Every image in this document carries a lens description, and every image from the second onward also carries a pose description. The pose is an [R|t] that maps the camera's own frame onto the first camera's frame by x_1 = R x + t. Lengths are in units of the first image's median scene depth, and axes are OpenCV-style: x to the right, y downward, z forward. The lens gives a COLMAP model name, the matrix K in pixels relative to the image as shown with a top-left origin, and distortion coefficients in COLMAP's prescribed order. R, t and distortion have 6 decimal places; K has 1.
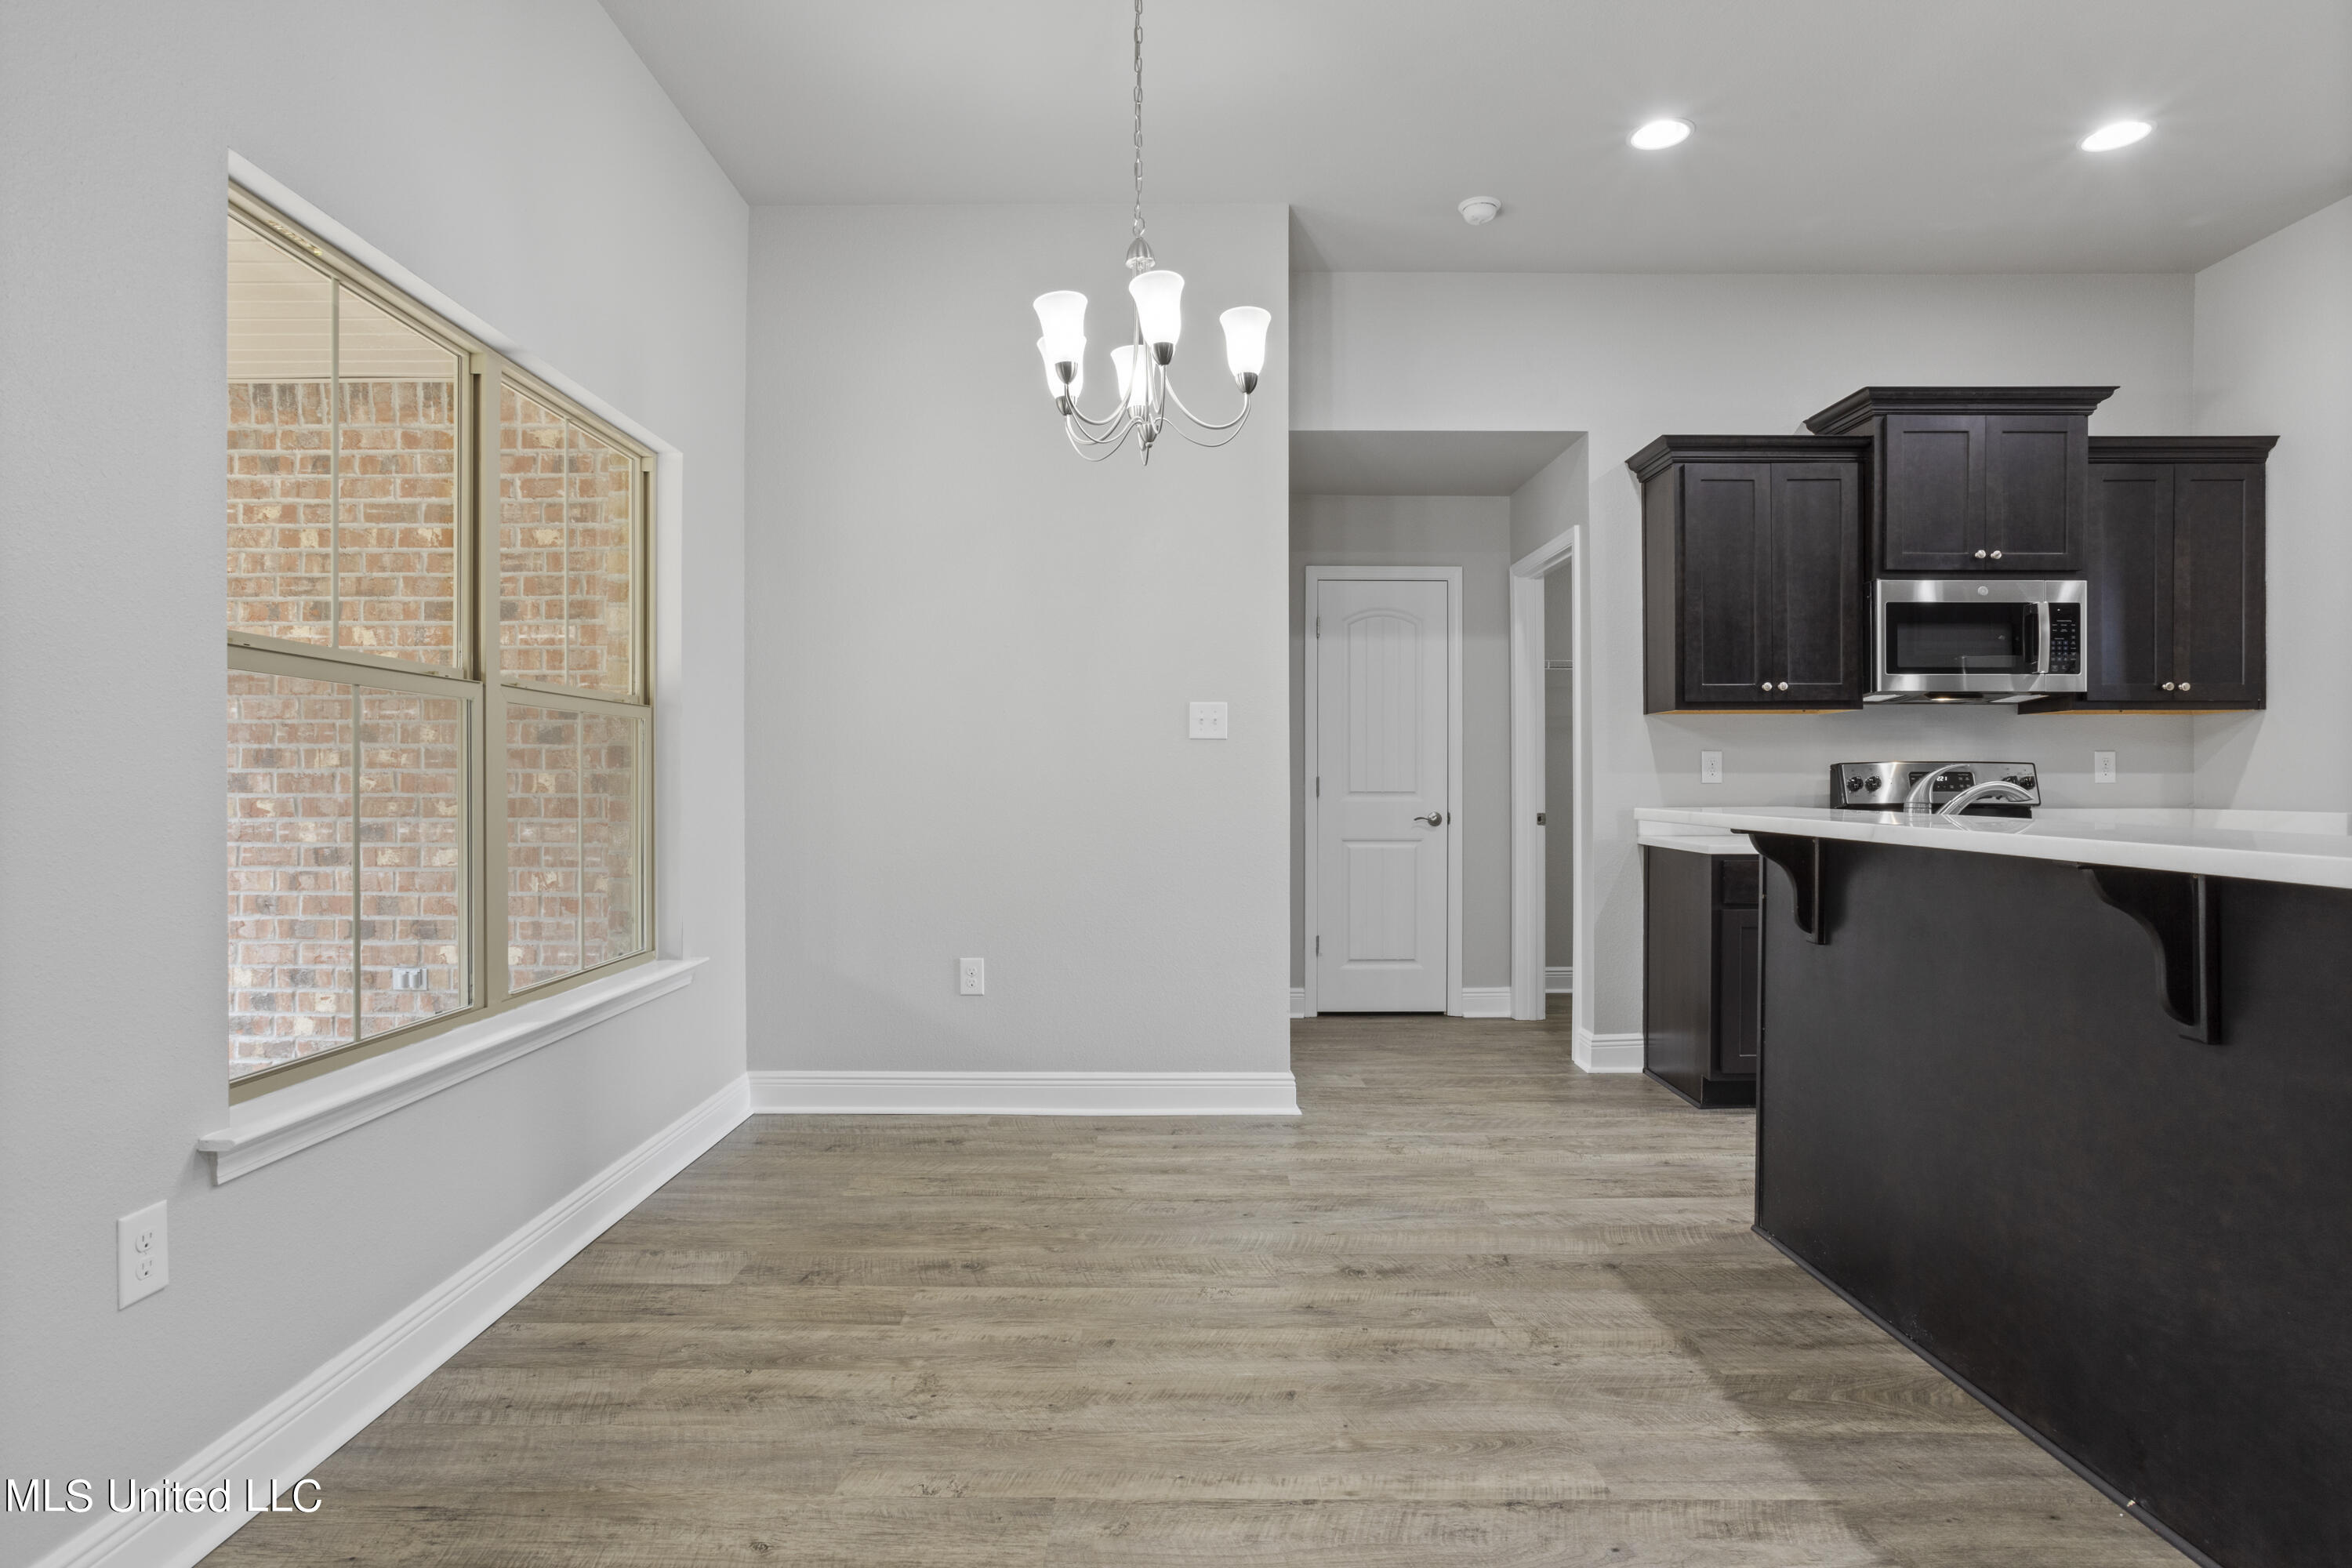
lens RADIAL K [[1269.8, 0, 1171.3], [0, 1269.8, 784.6], [0, 0, 1]] dist [-0.017947, 0.013333]
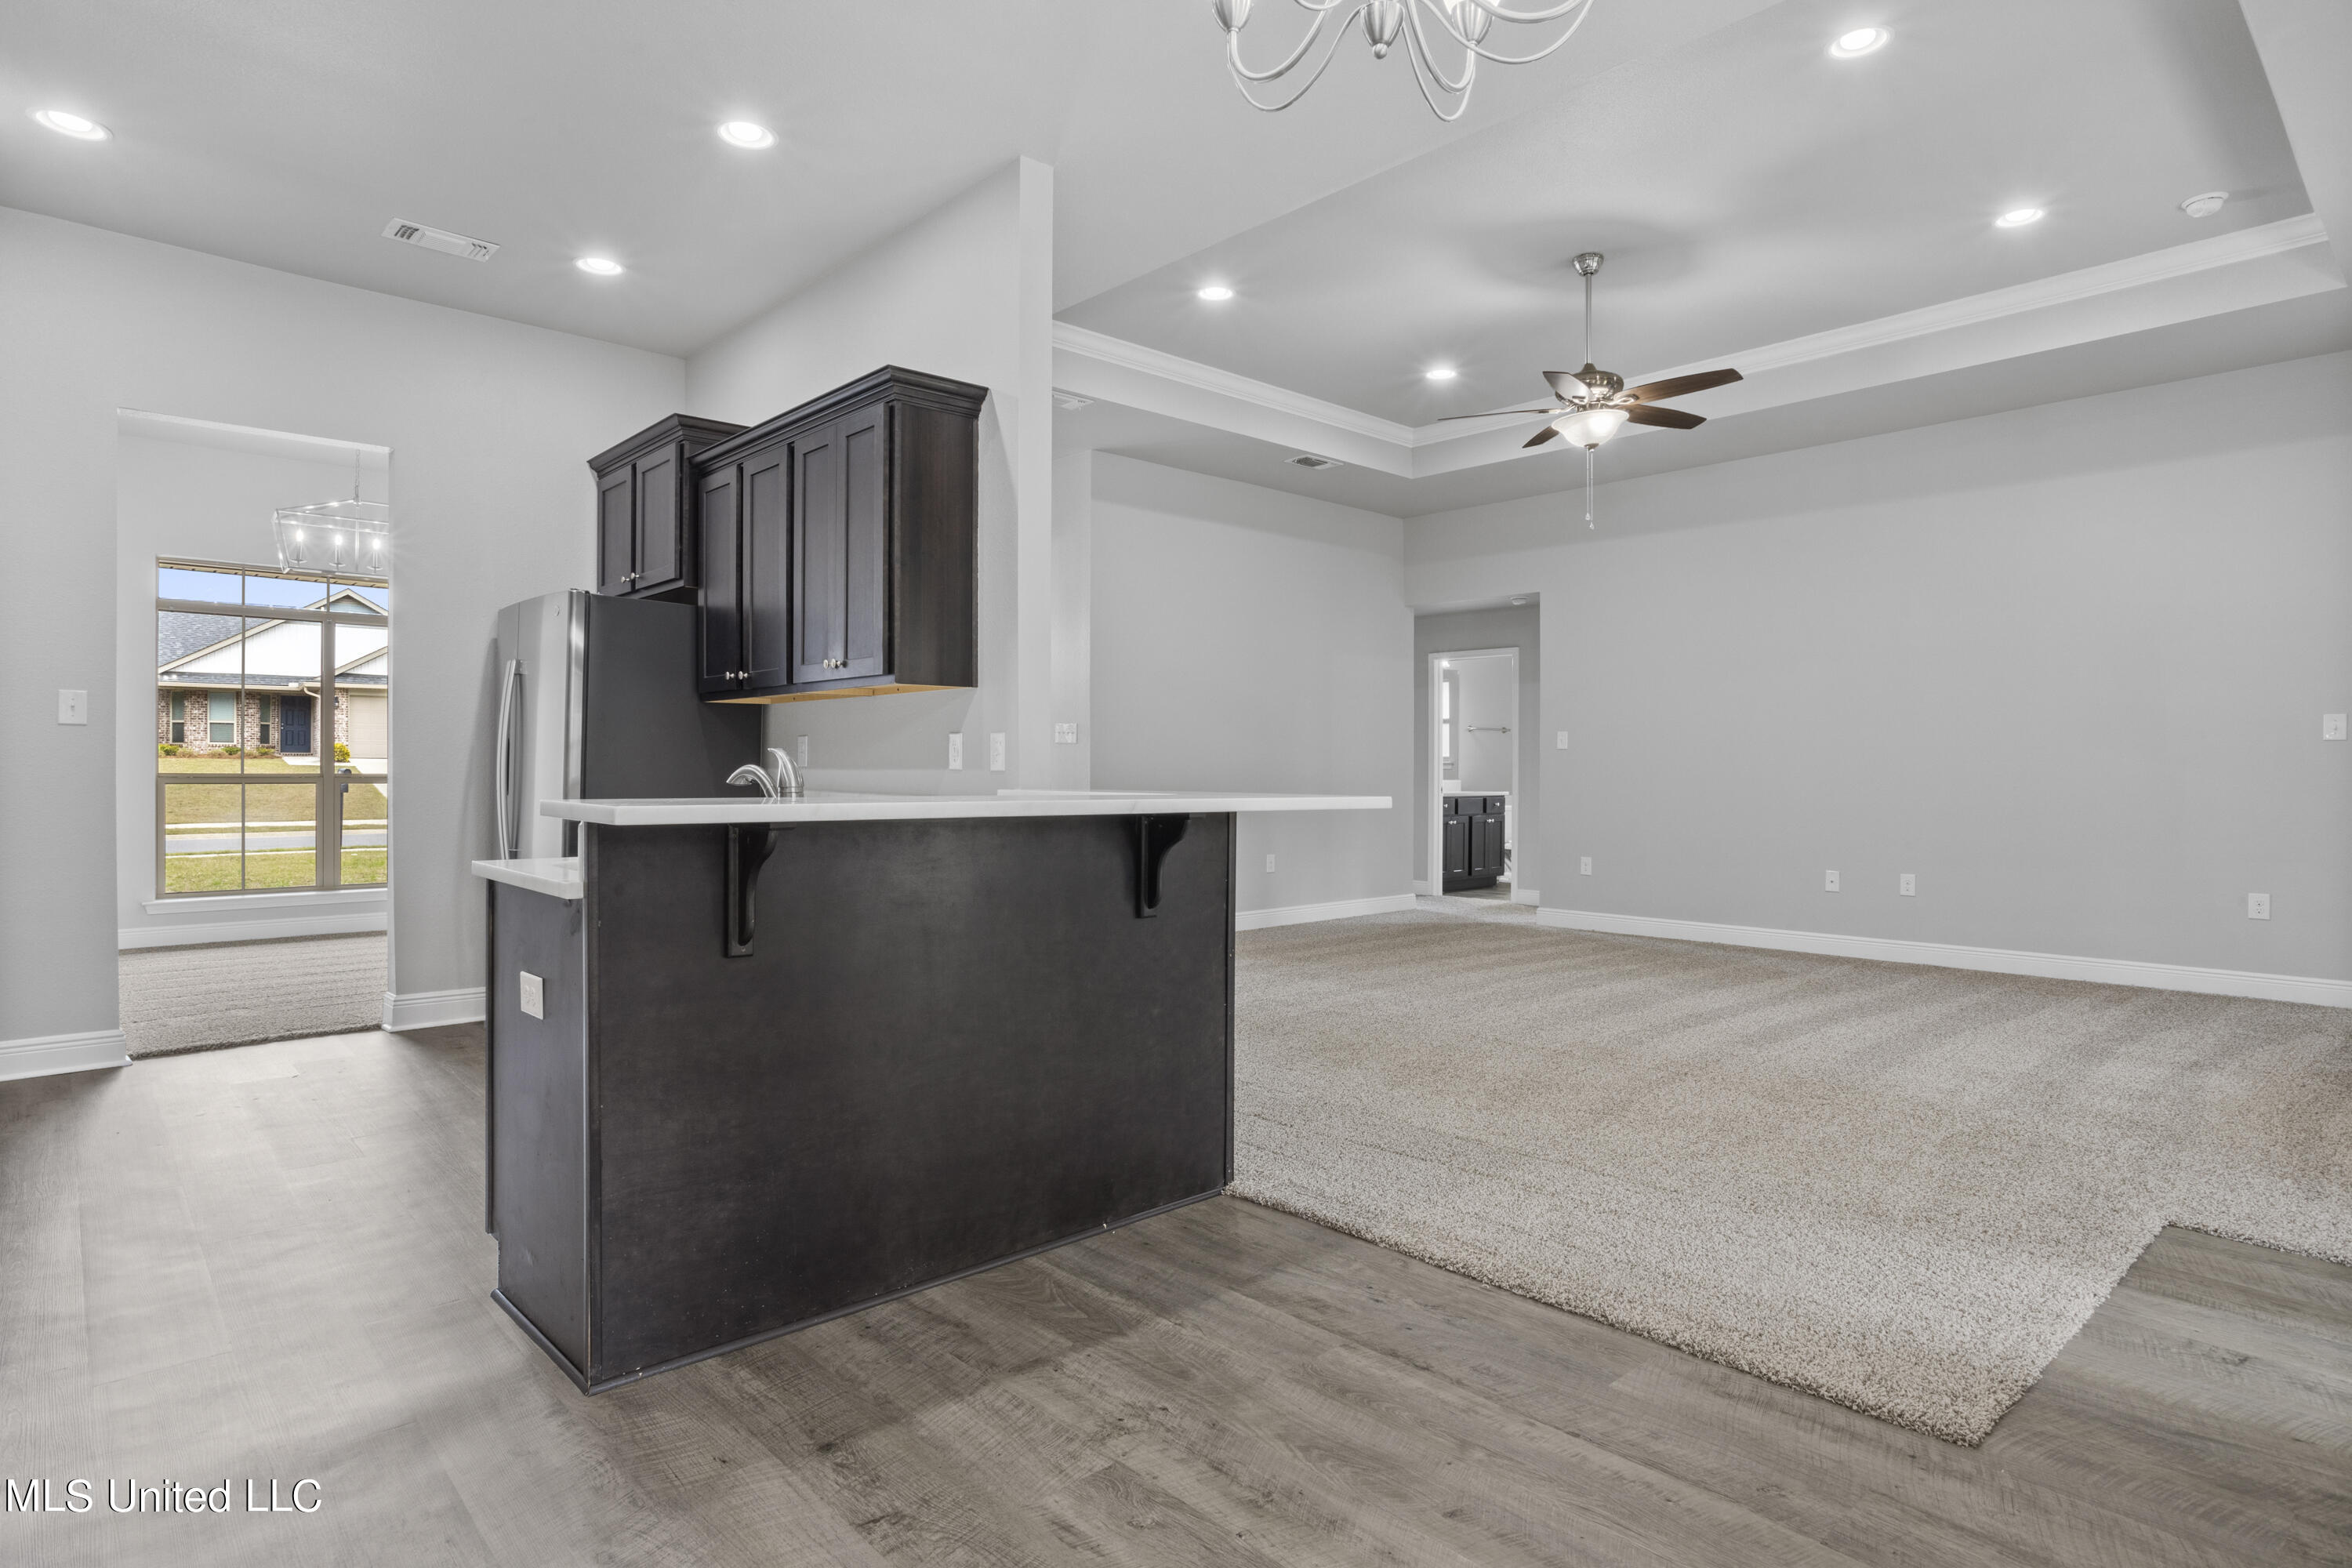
lens RADIAL K [[1269.8, 0, 1180.3], [0, 1269.8, 773.1], [0, 0, 1]] dist [-0.017947, 0.013333]
pose [[-0.681151, -0.003336, 0.732136, -0.365255], [-0.000991, 0.999993, 0.003634, 0.000728], [-0.732143, 0.001750, -0.681149, 1.611475]]
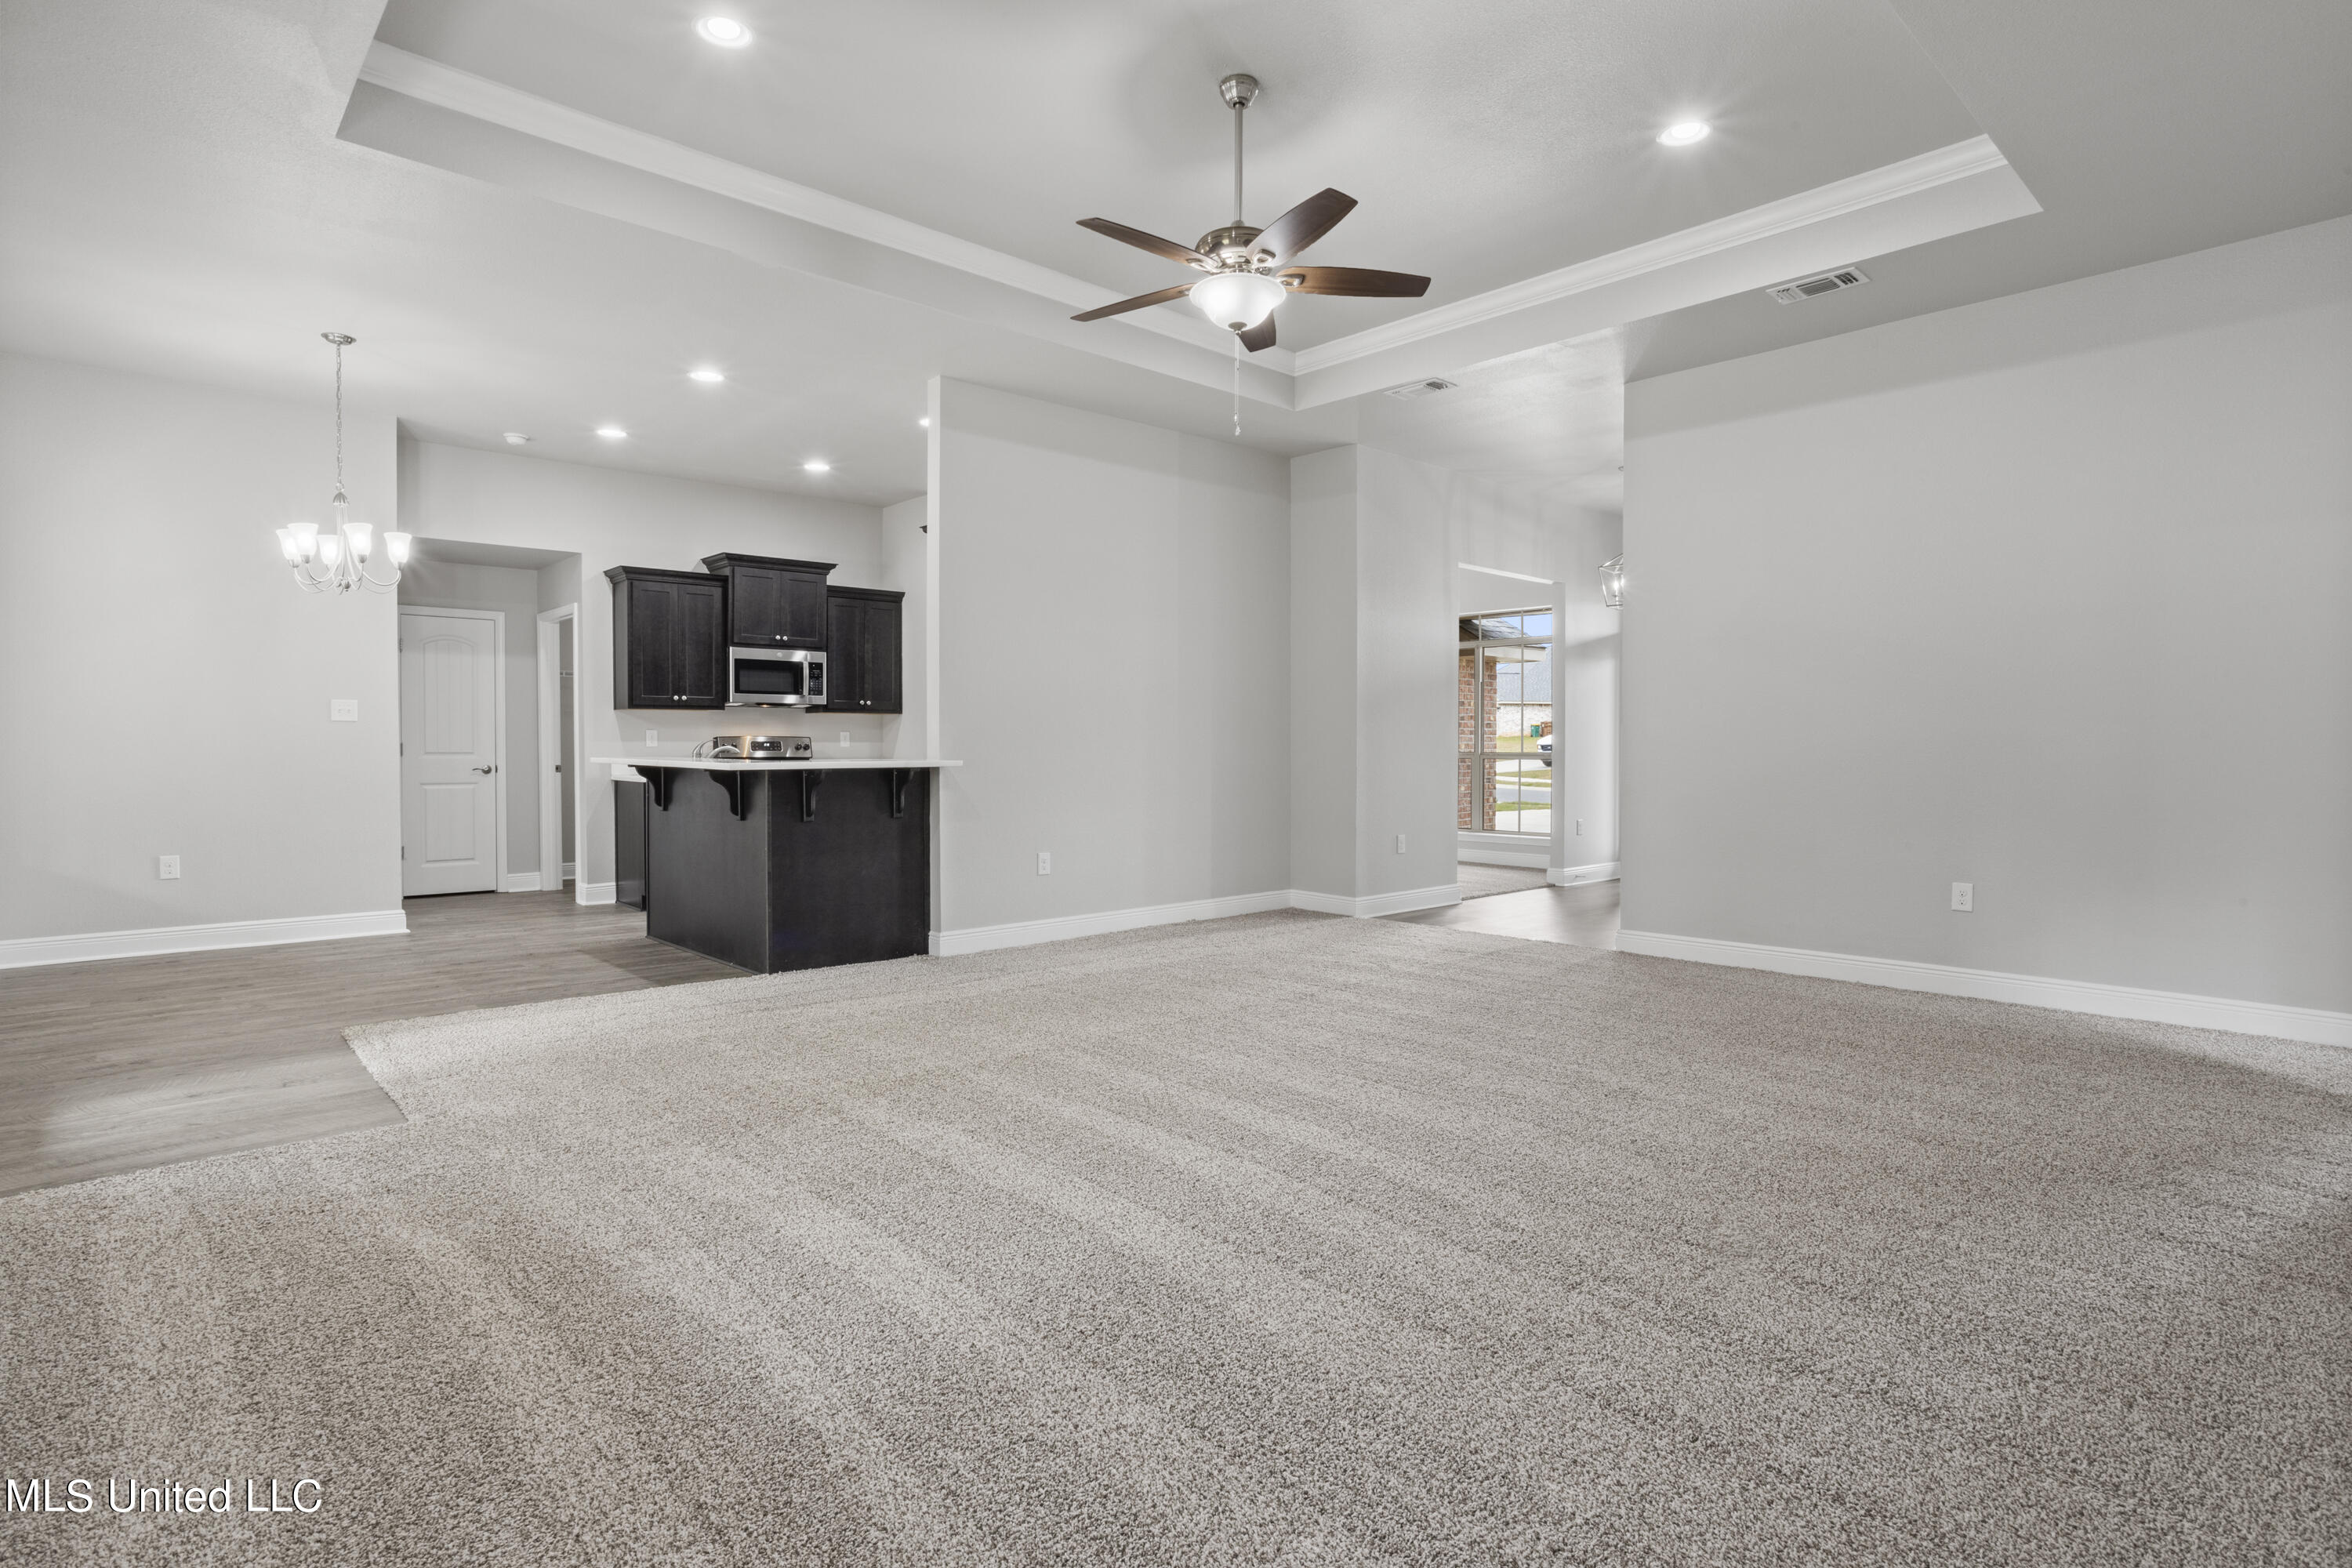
lens RADIAL K [[1184.4, 0, 1159.6], [0, 1184.4, 765.5], [0, 0, 1]] dist [-0.027901, 0.003577]
pose [[0.742161, -0.009507, 0.670154, -0.201780], [0.001254, 0.999917, 0.012795, 0.005676], [-0.670221, -0.008656, 0.742111, -0.868626]]
